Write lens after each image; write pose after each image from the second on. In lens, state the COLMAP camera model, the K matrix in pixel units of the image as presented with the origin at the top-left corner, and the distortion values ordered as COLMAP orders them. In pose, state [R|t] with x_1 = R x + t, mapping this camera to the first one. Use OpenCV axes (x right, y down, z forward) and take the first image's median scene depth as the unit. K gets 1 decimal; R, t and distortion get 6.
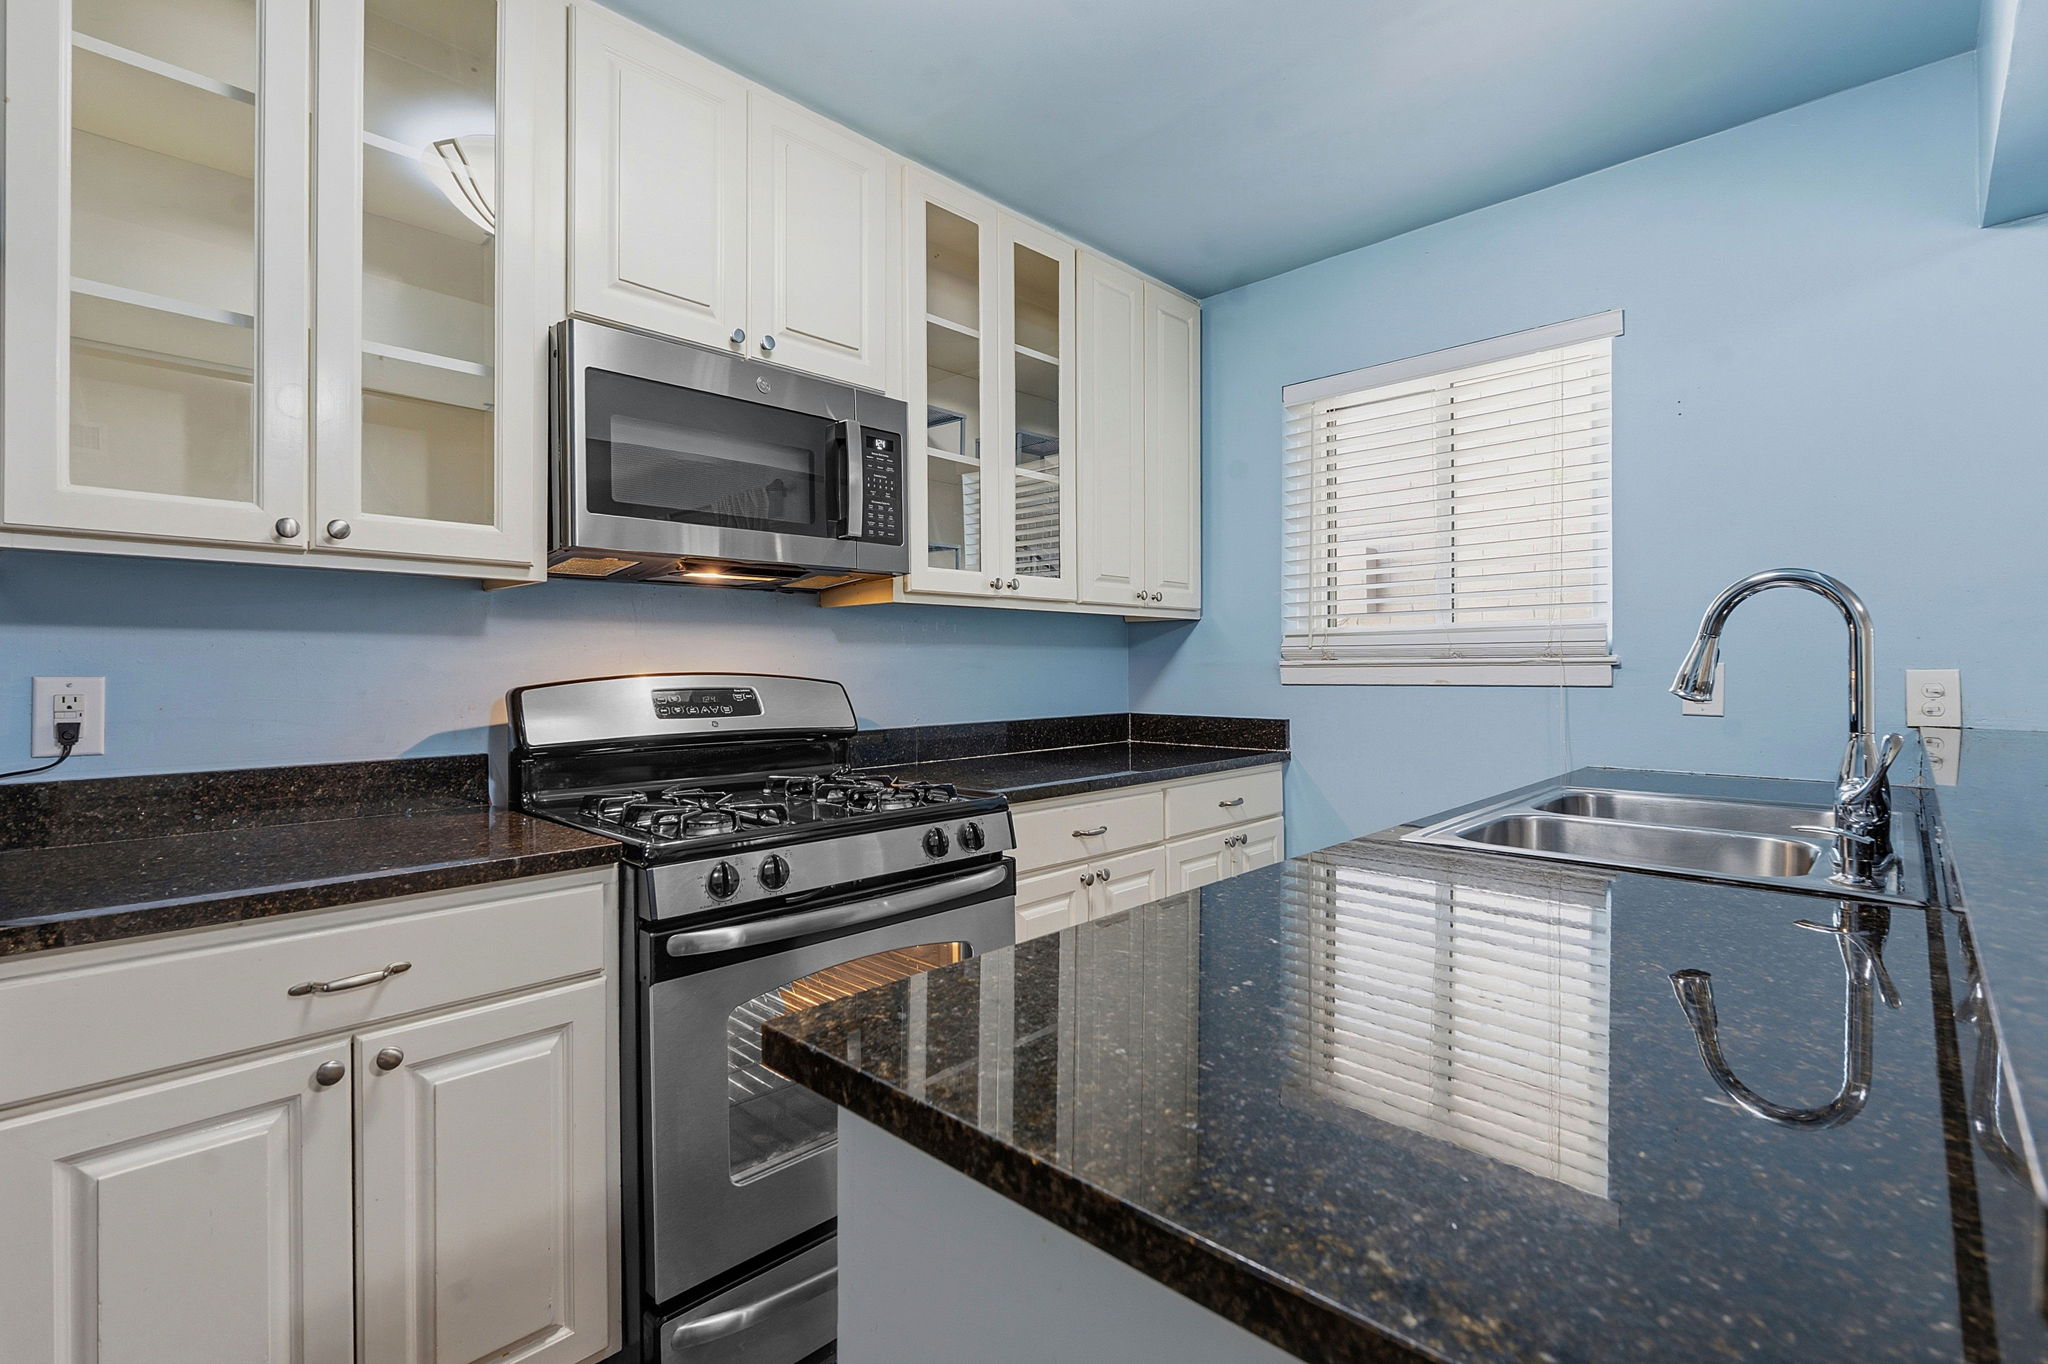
lens RADIAL K [[933.2, 0, 1016.2], [0, 933.2, 670.6], [0, 0, 1]] dist [-0.002347, 0.000144]
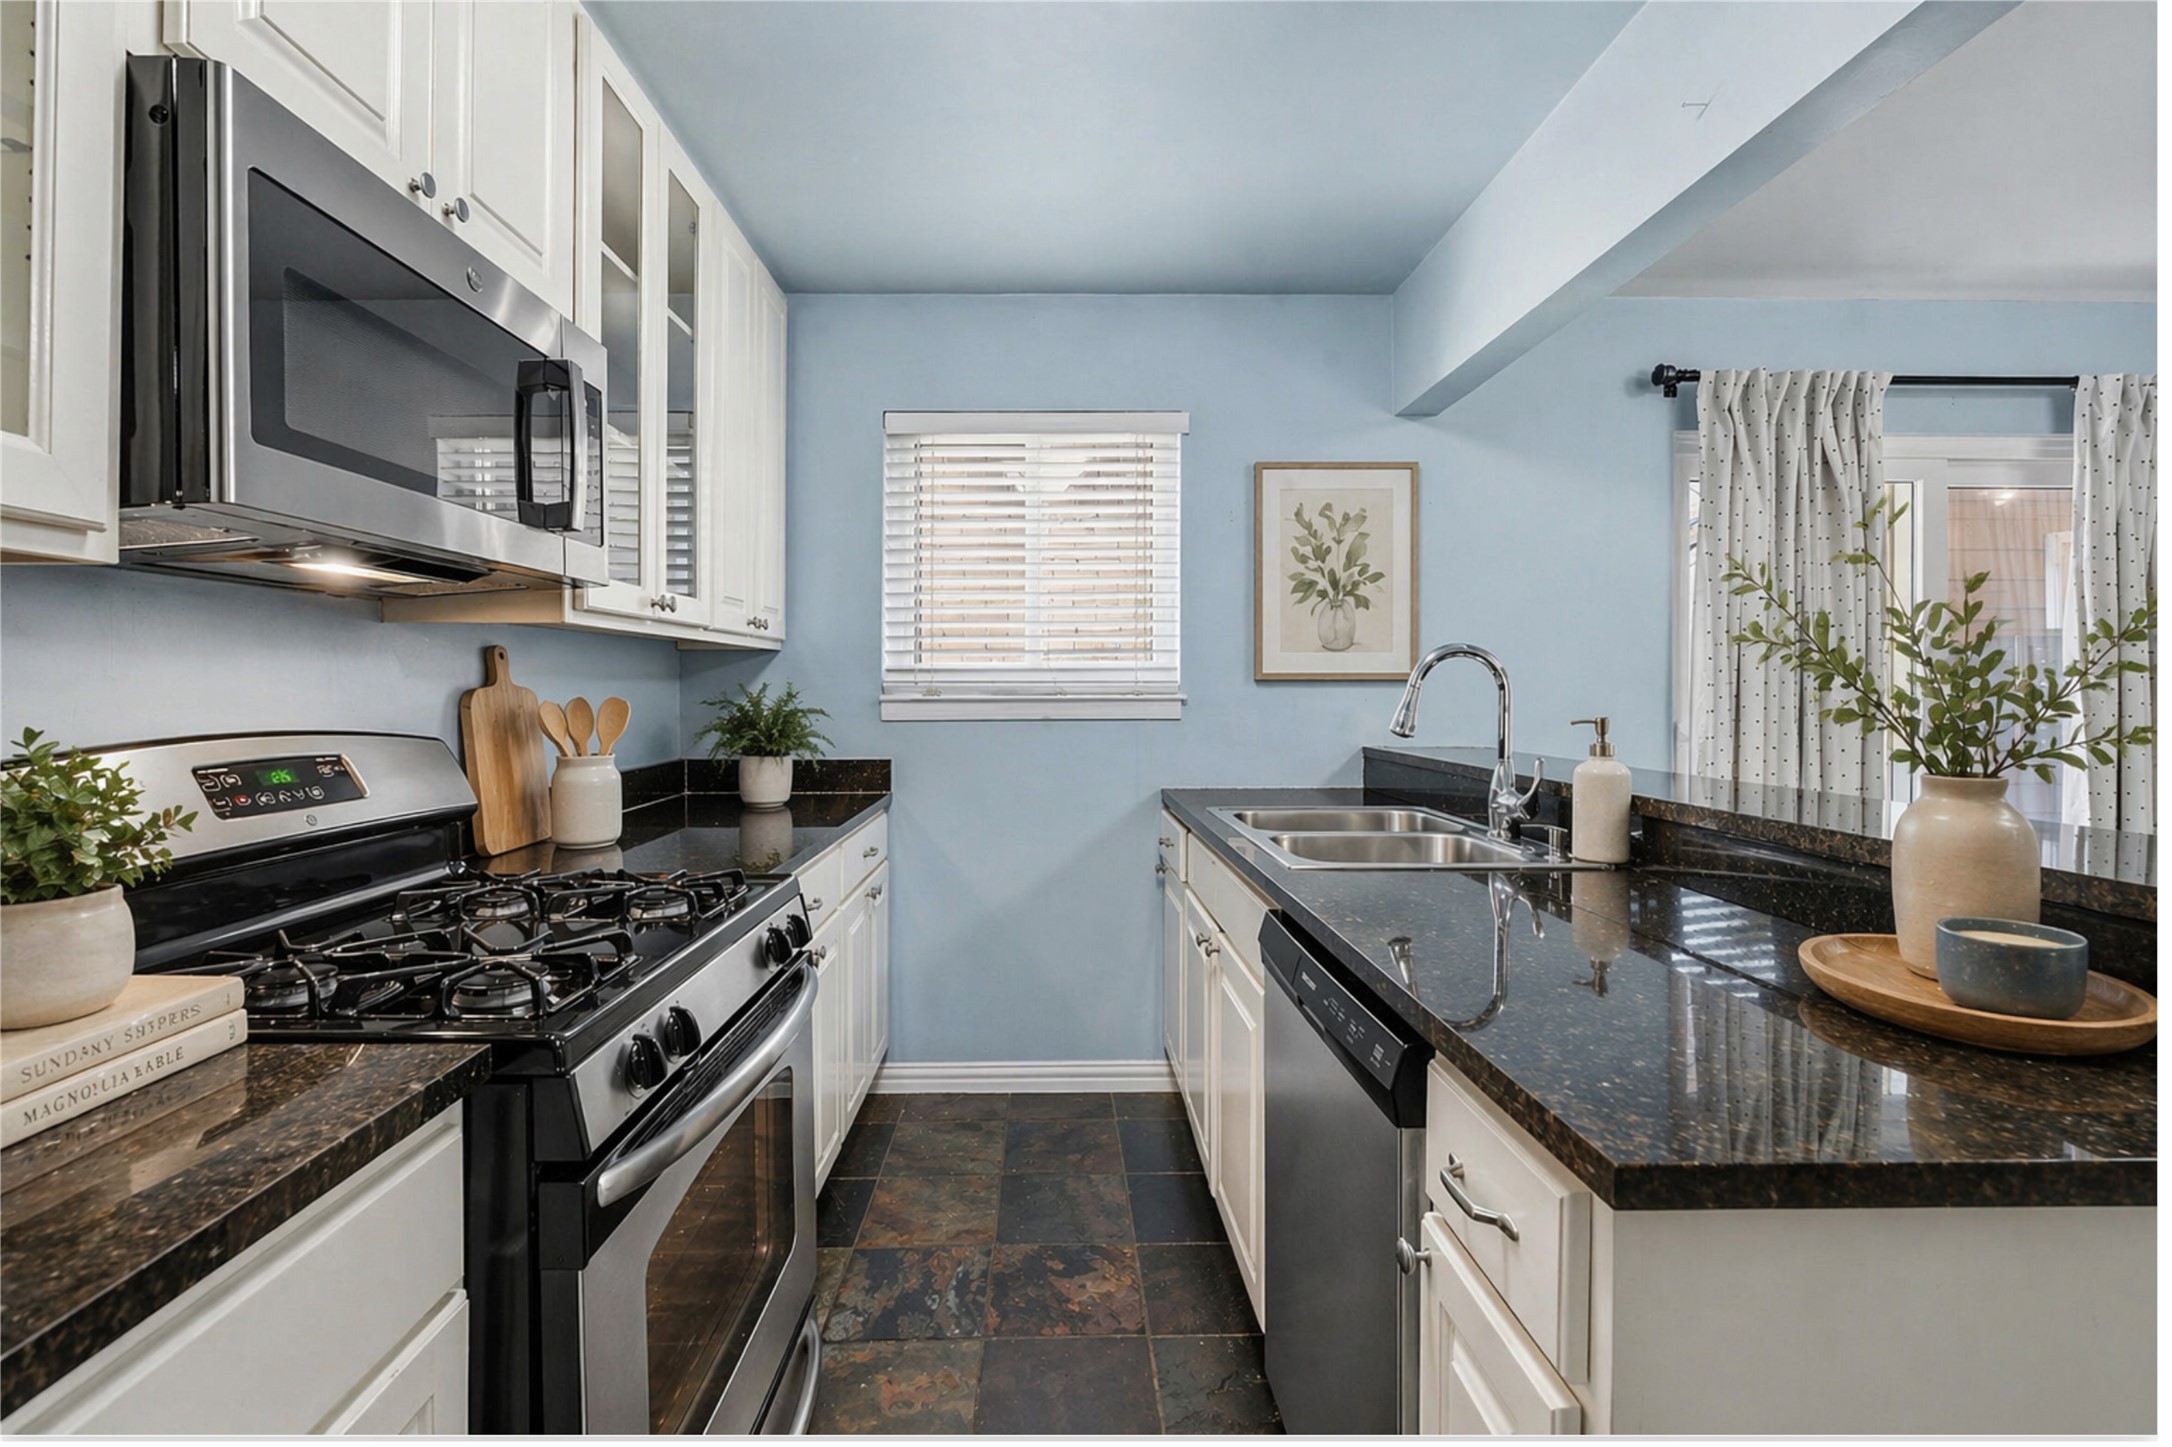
lens RADIAL K [[980.9, 0, 1062.8], [0, 980.9, 686.5], [0, 0, 1]] dist [-0.003905, -0.000291]
pose [[0.709754, 0.004599, 0.704434, -0.422246], [-0.000190, 0.999980, -0.006338, -0.022820], [-0.704449, 0.004365, 0.709741, 0.230022]]
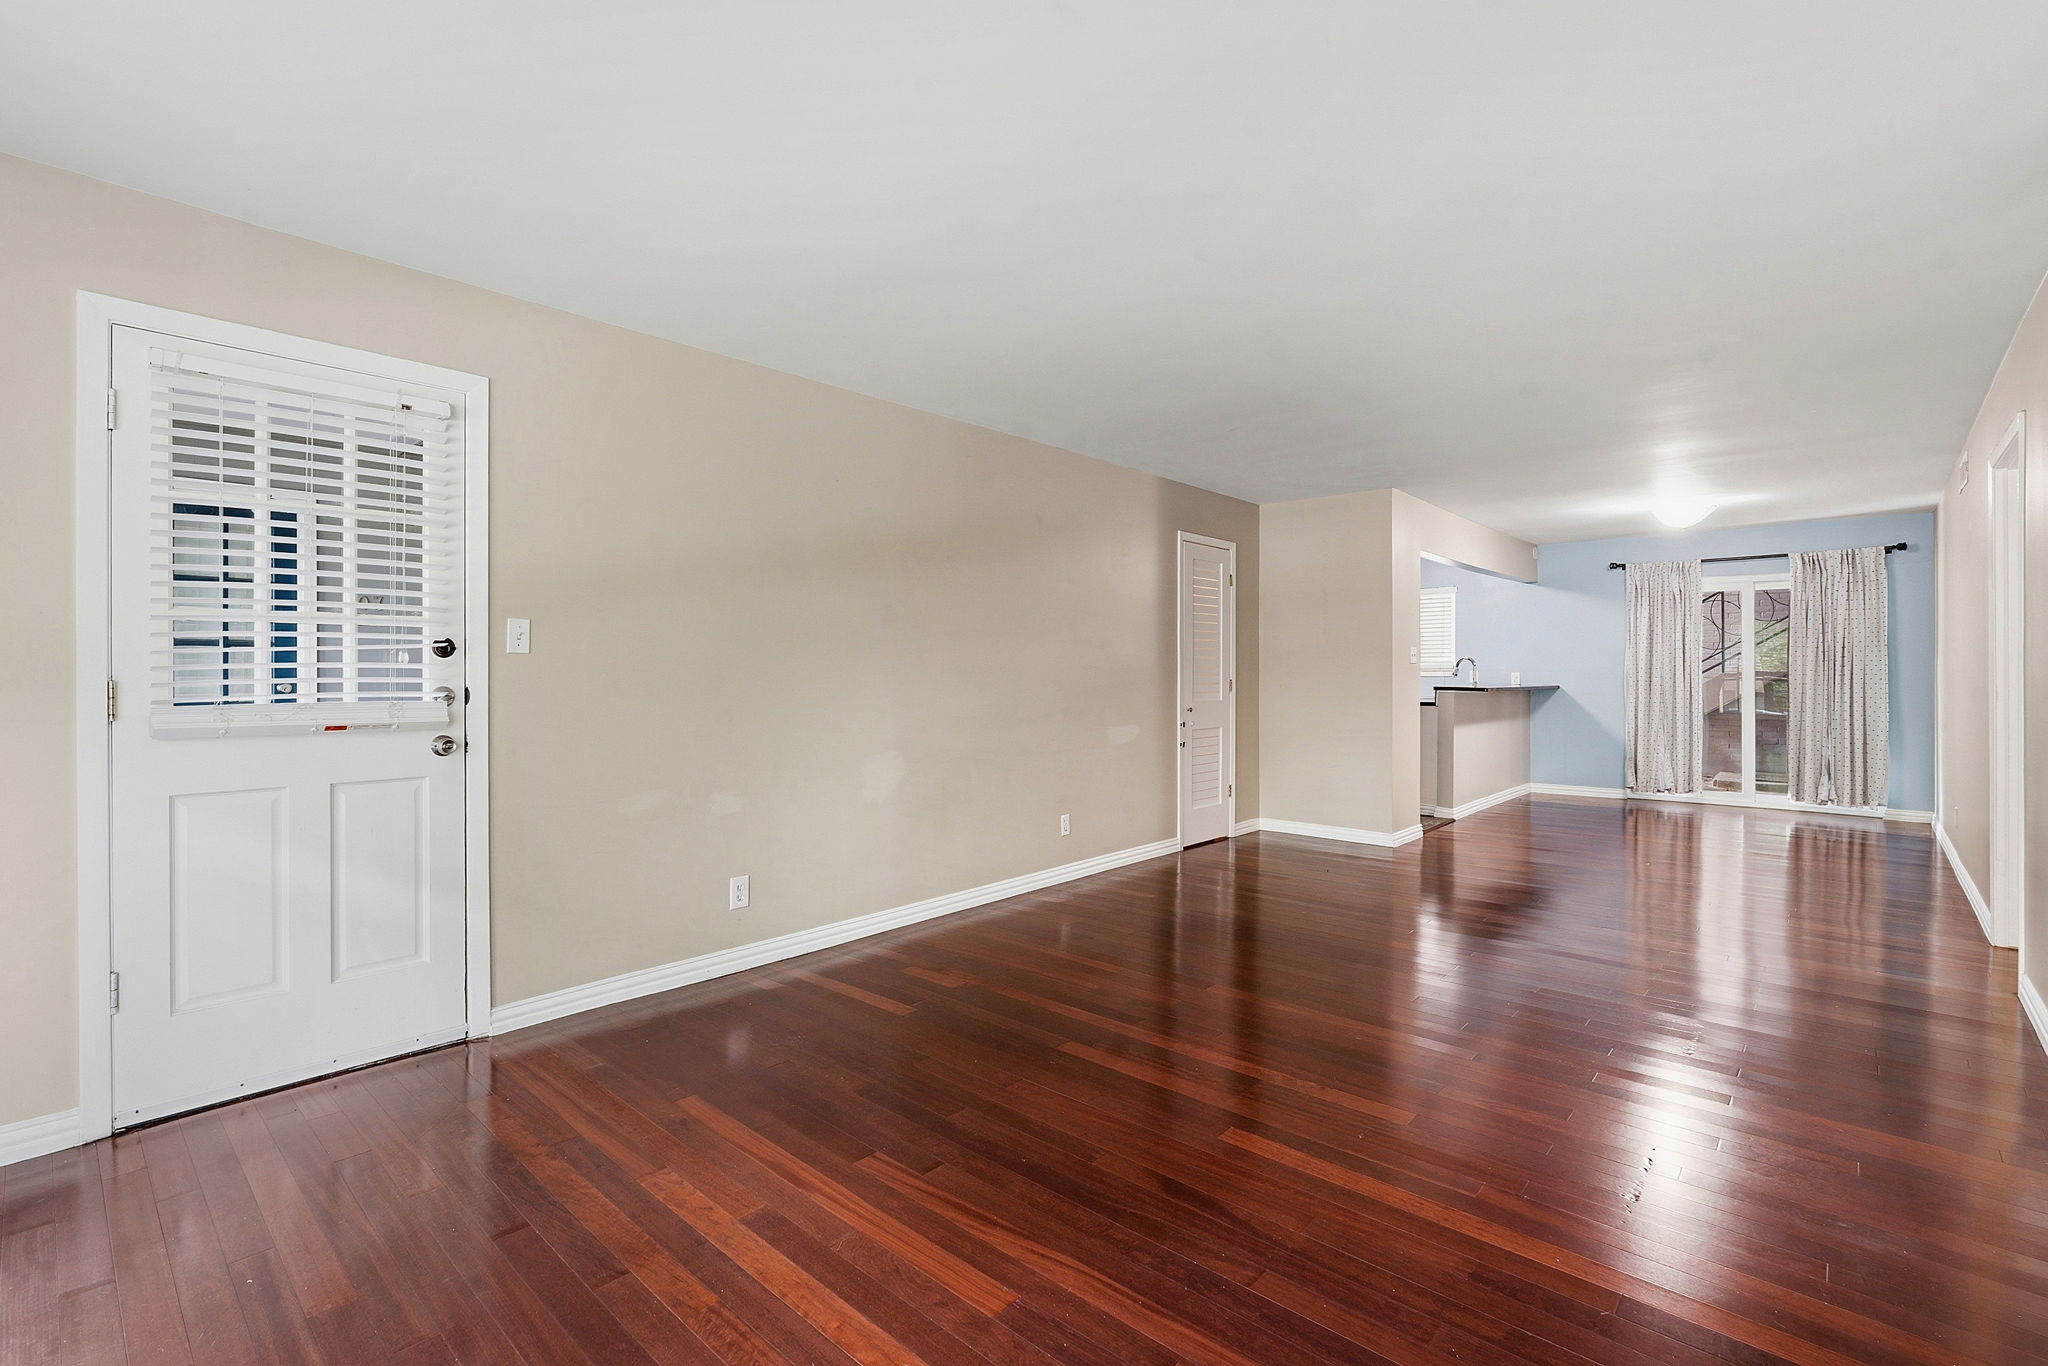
lens RADIAL K [[933.2, 0, 1016.2], [0, 933.2, 671.6], [0, 0, 1]] dist [-0.002347, 0.000144]
pose [[0.999452, 0.001895, 0.033033, -1.628741], [-0.001911, 0.999998, 0.000459, 0.000943], [-0.033032, -0.000522, 0.999454, -3.479838]]
